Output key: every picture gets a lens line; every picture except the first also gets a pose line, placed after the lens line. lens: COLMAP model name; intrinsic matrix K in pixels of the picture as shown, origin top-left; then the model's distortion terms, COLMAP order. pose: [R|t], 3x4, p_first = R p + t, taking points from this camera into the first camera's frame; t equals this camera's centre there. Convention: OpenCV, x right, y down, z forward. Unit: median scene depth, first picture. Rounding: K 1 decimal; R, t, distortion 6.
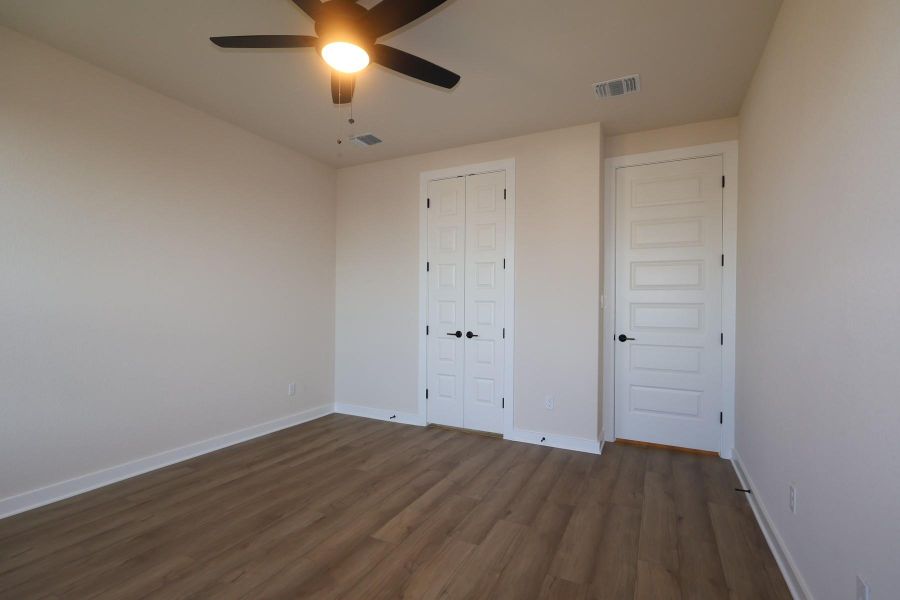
lens RADIAL K [[416.6, 0, 448.9], [0, 416.6, 302.0], [0, 0, 1]] dist [-0.000841, -0.000466]
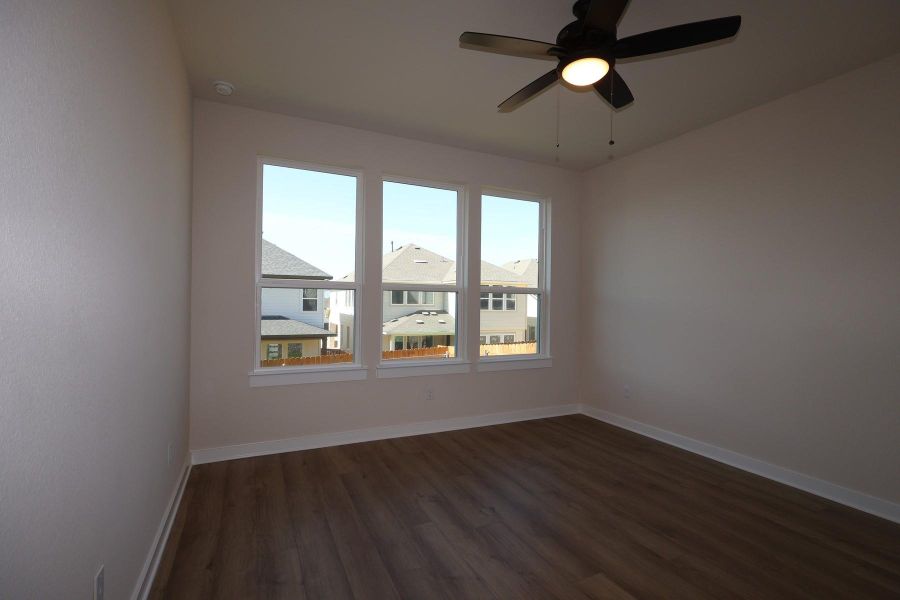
lens RADIAL K [[416.6, 0, 448.9], [0, 416.6, 302.0], [0, 0, 1]] dist [-0.000841, -0.000466]
pose [[-0.617101, -0.022807, -0.786554, 0.733233], [-0.009770, 0.999725, -0.021322, 0.011257], [0.786824, -0.005473, -0.617154, 1.322011]]
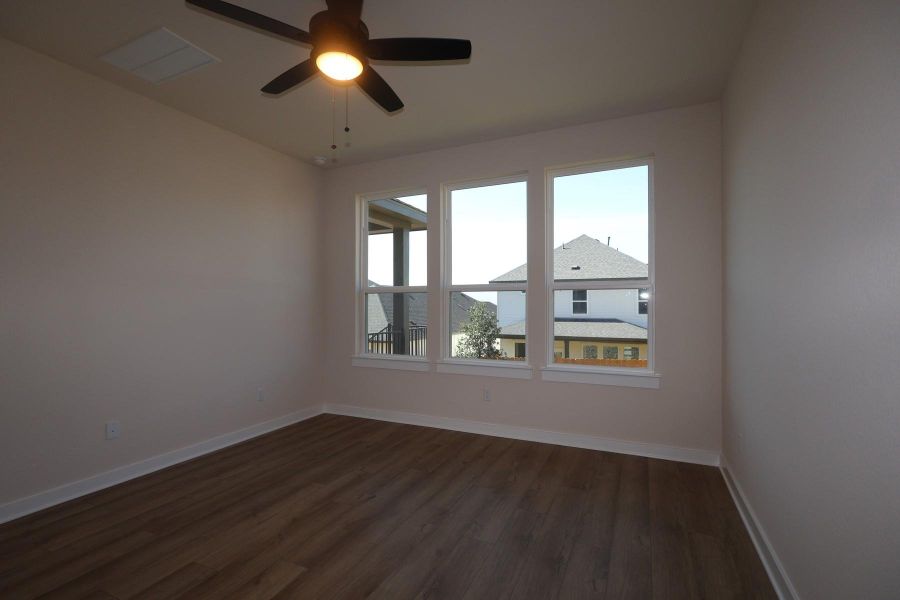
lens RADIAL K [[416.6, 0, 448.9], [0, 416.6, 302.0], [0, 0, 1]] dist [-0.000841, -0.000466]
pose [[-0.999608, -0.011488, -0.025550, -0.467279], [-0.010979, 0.999740, -0.019991, 0.011782], [0.025773, -0.019702, -0.999474, 1.941339]]
